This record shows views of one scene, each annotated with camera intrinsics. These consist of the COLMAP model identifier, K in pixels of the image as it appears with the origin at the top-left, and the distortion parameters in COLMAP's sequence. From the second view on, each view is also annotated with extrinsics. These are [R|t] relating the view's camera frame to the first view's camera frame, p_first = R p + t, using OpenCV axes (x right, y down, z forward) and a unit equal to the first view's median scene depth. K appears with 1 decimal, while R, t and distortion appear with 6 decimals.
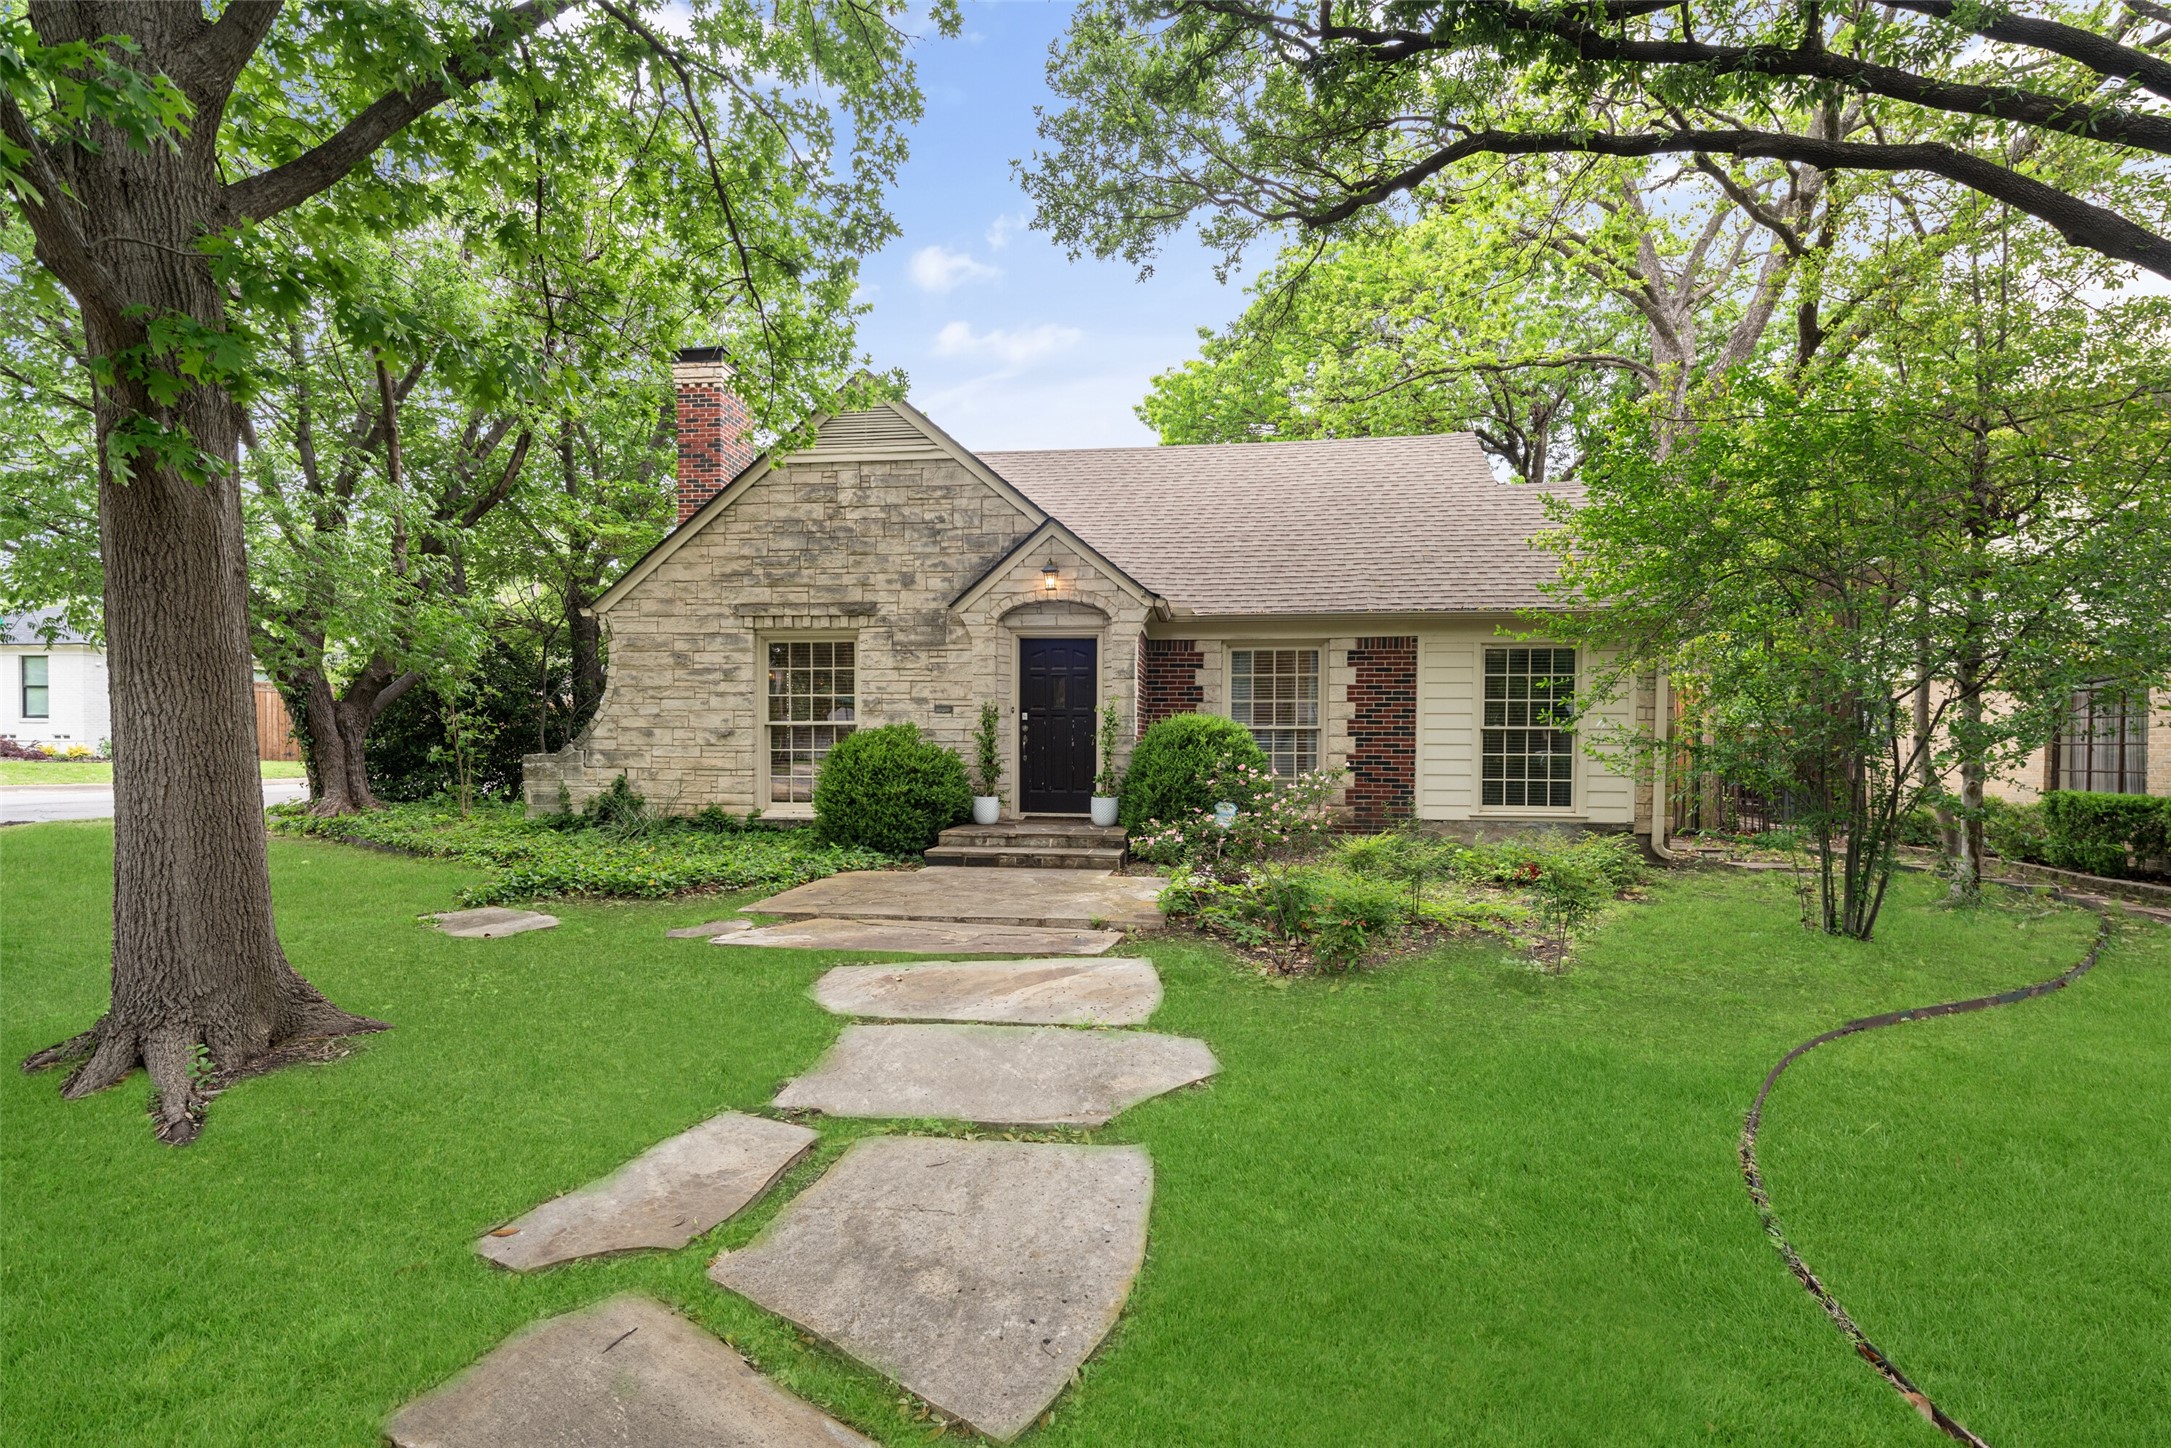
lens RADIAL K [[1041.5, 0, 1104.7], [0, 1041.5, 719.5], [0, 0, 1]] dist [0.019070, -0.004103]
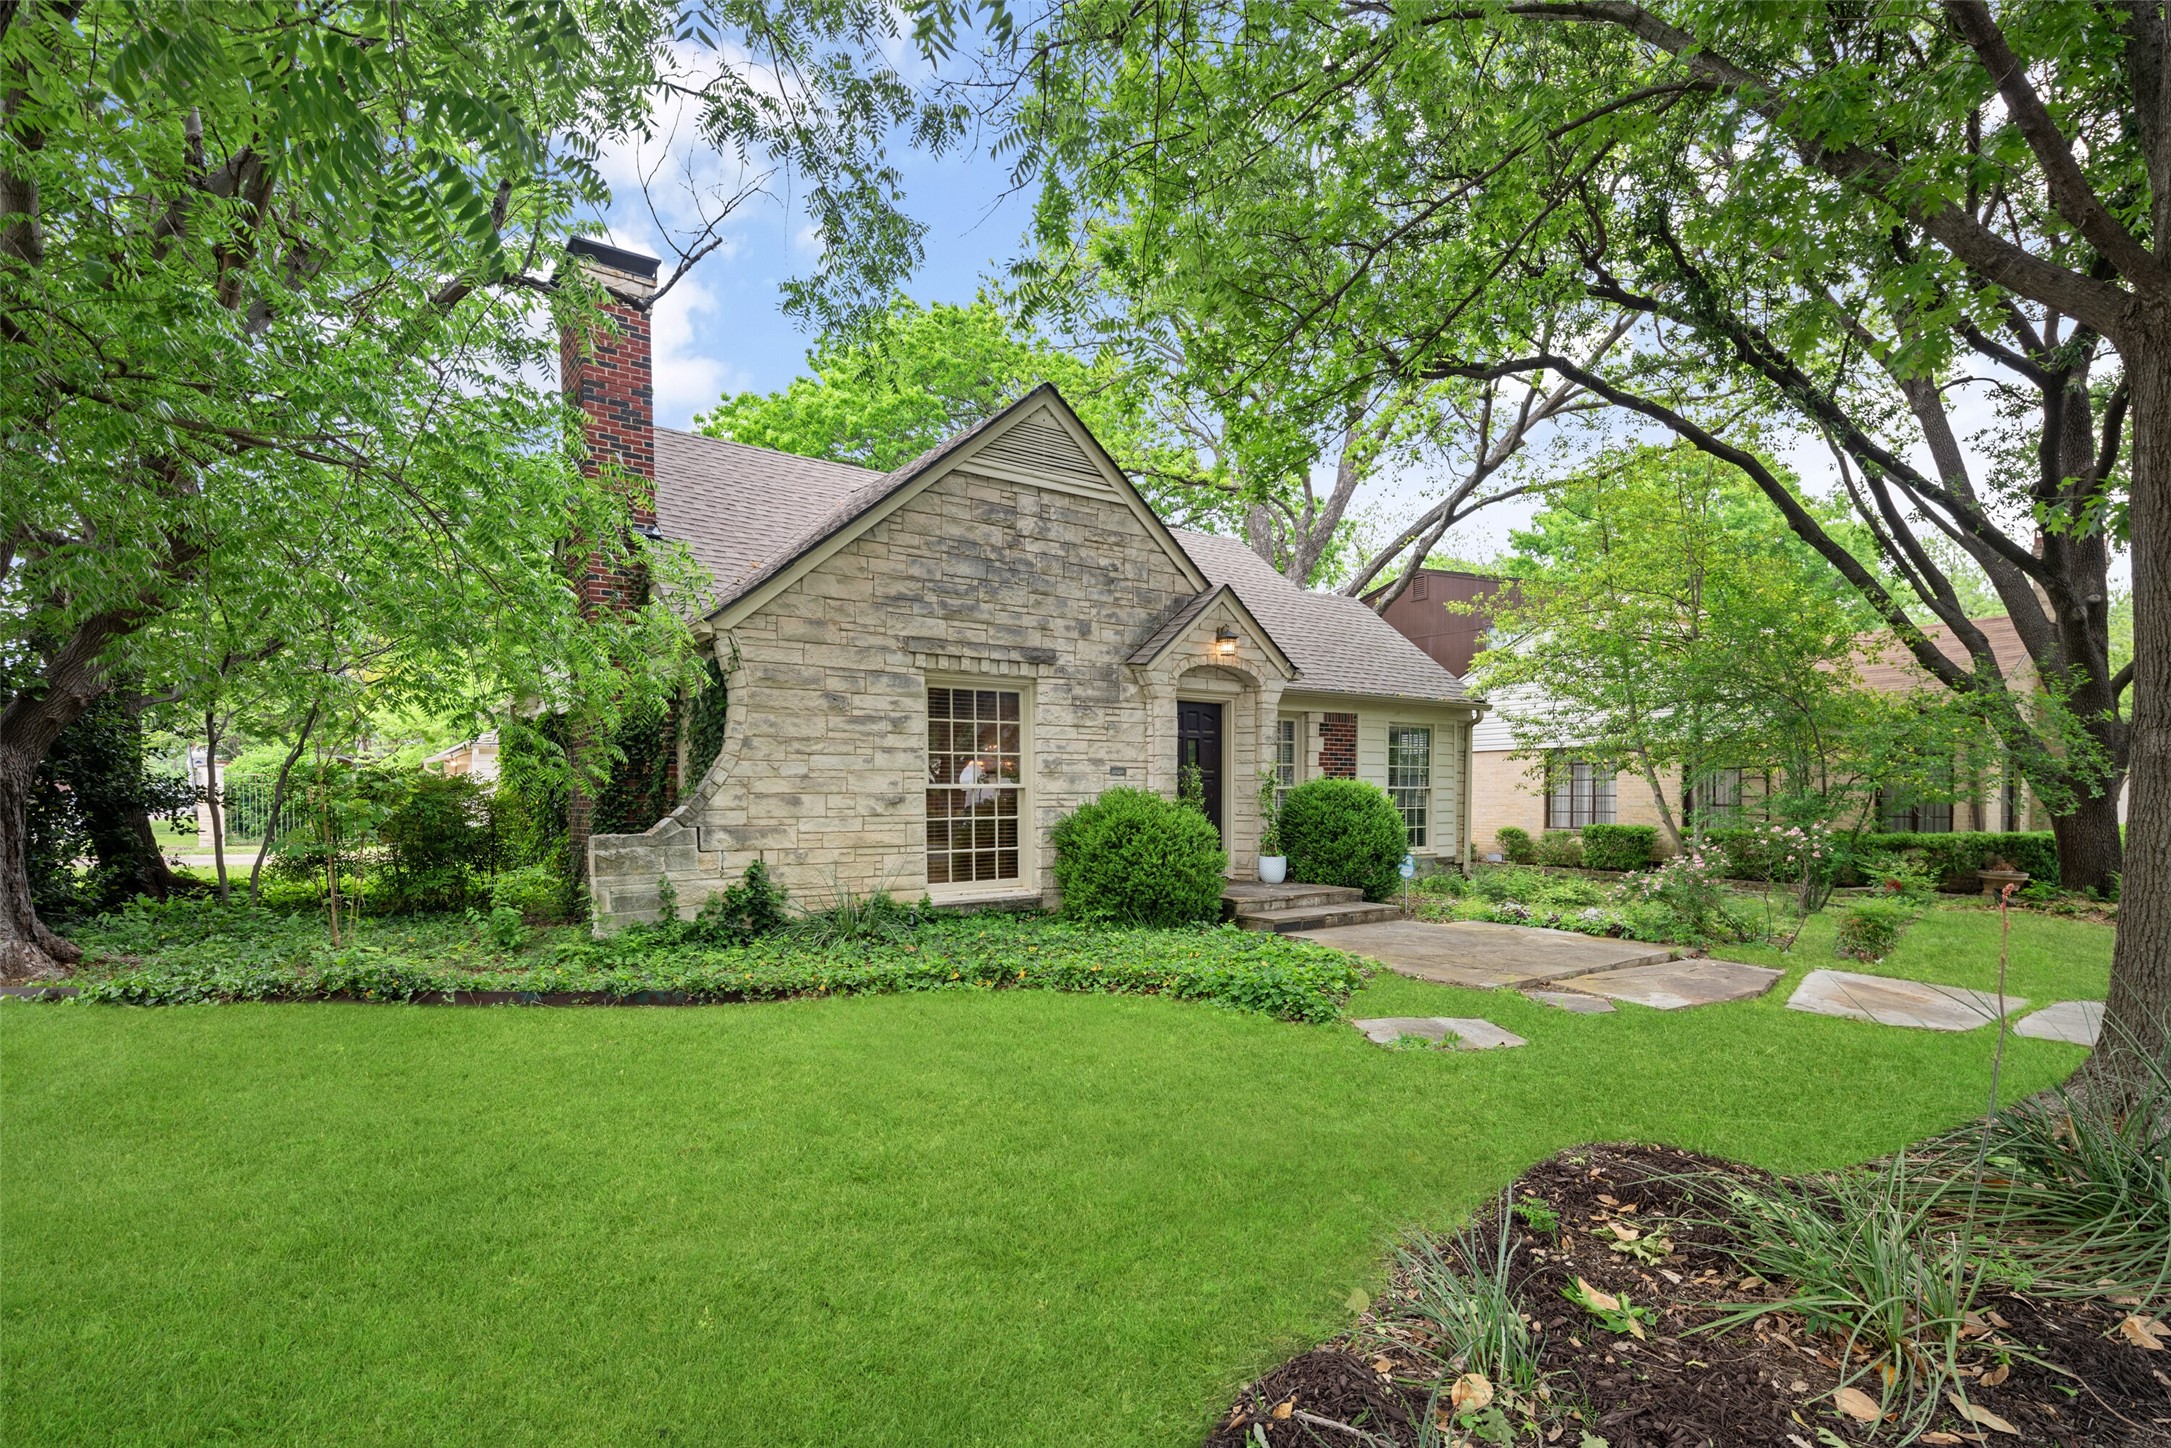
lens RADIAL K [[1041.5, 0, 1075.7], [0, 1041.5, 762.6], [0, 0, 1]] dist [0.019070, -0.004103]
pose [[0.727601, 0.011479, 0.685905, -0.800904], [-0.010405, 0.999930, -0.005696, -0.011799], [-0.685922, -0.002992, 0.727669, 0.337578]]
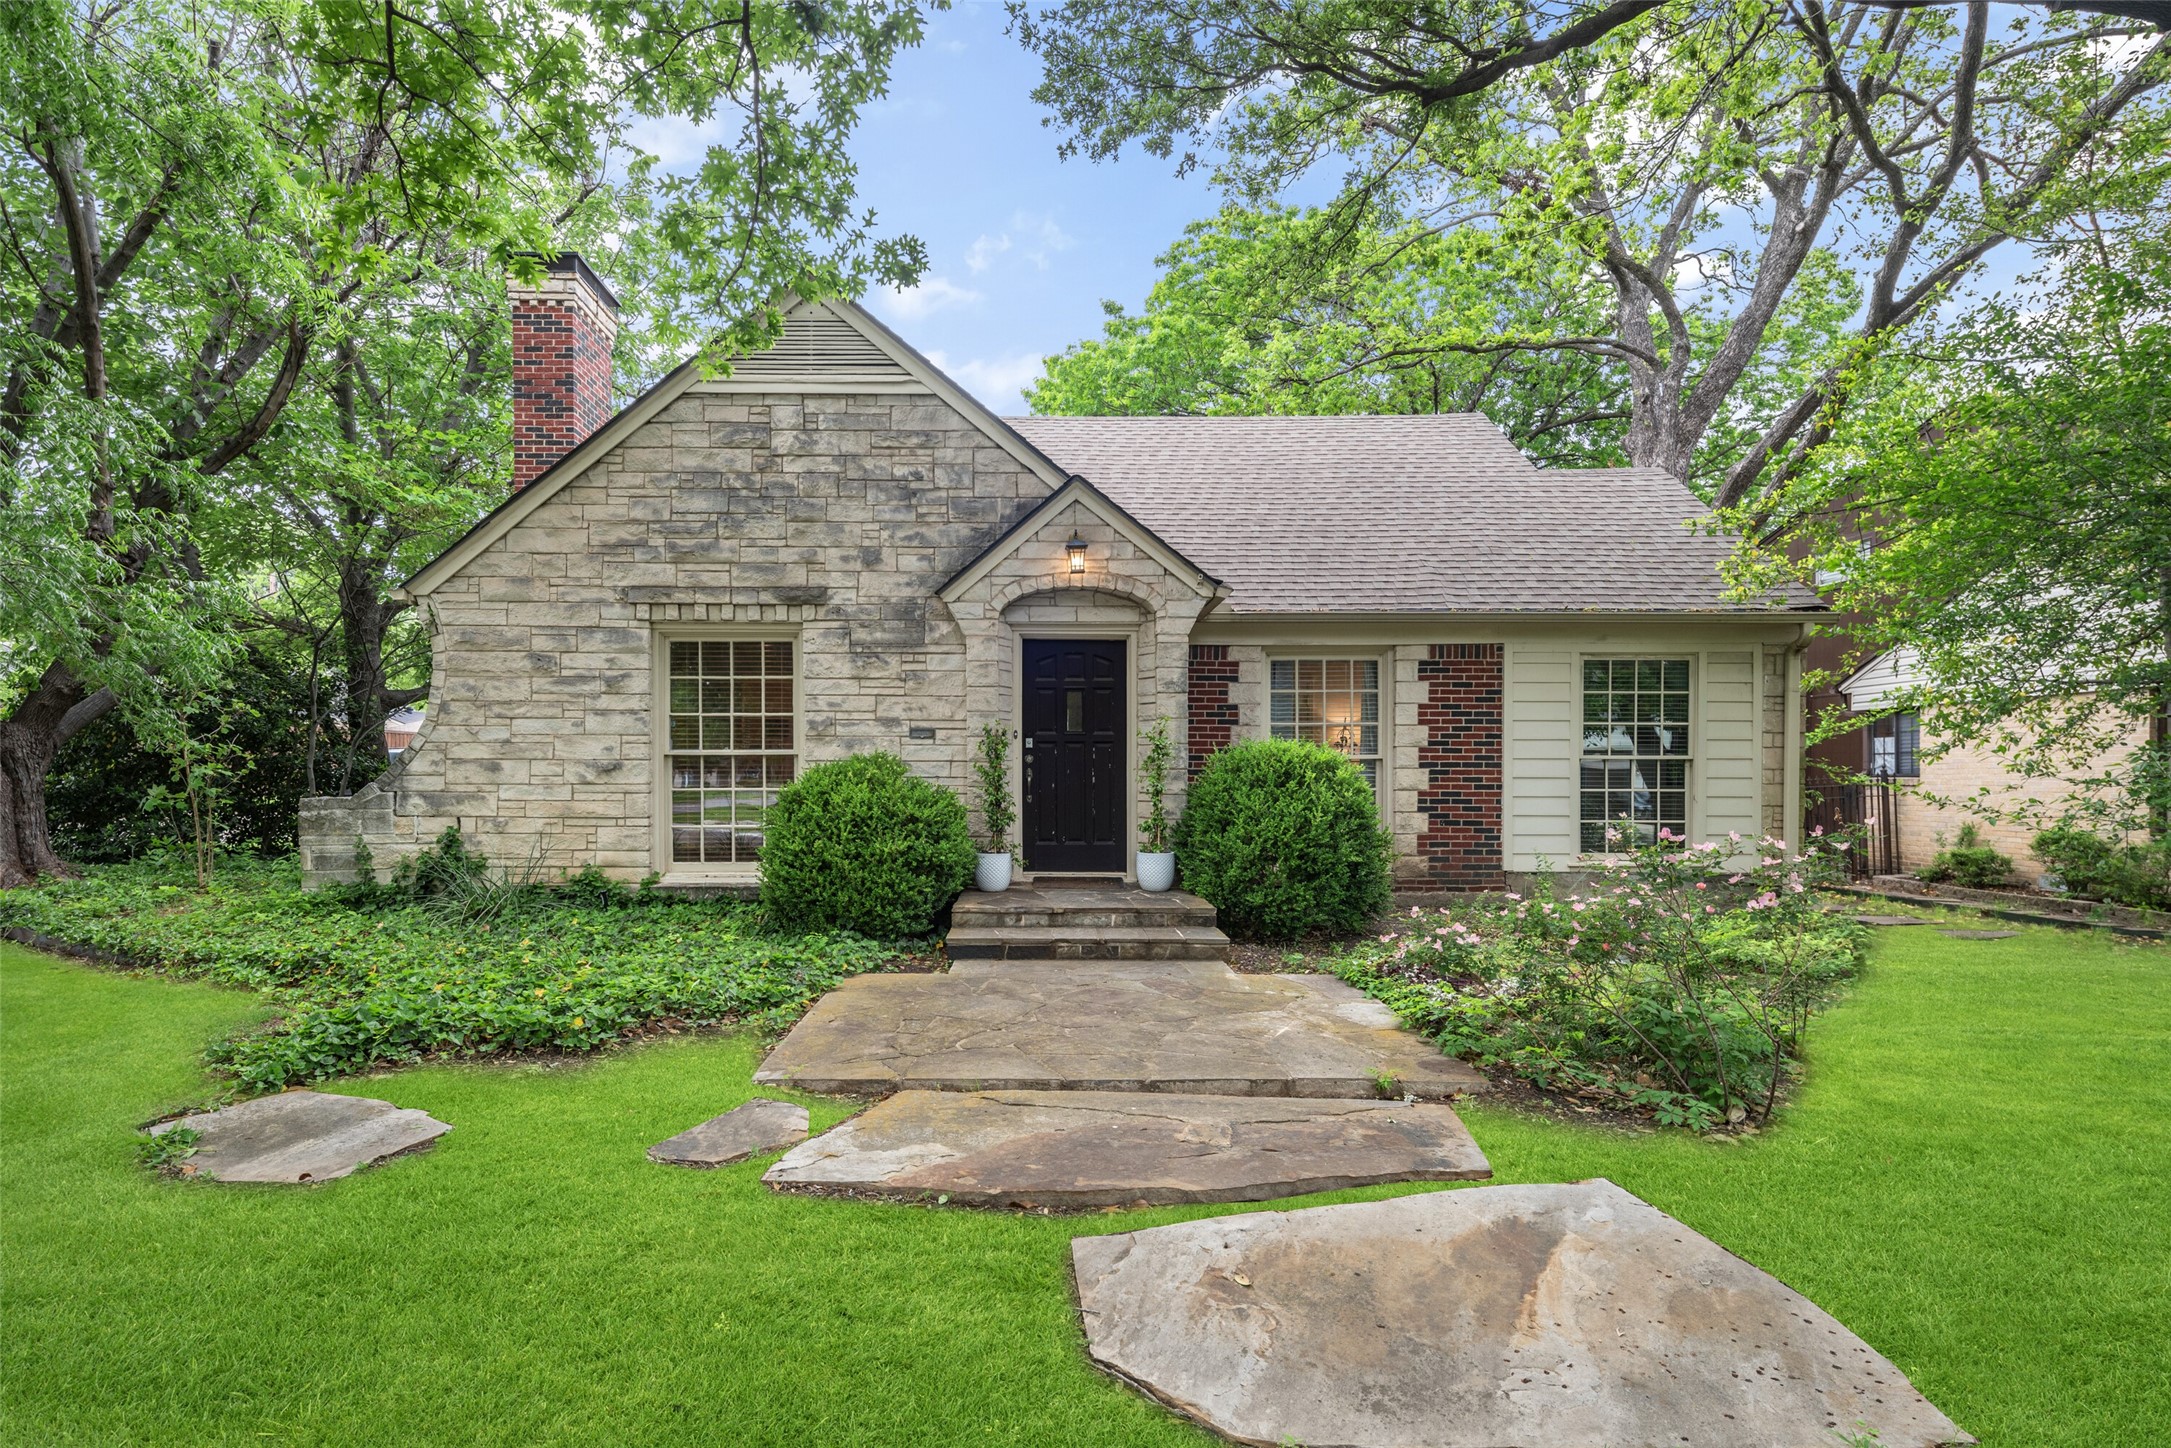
lens RADIAL K [[1041.5, 0, 1020.4], [0, 1041.5, 738.7], [0, 0, 1]] dist [0.019070, -0.004103]
pose [[0.991441, 0.000457, 0.130552, -0.177304], [0.000454, 0.999976, -0.006949, -0.001036], [-0.130552, 0.006949, 0.991417, 0.254895]]
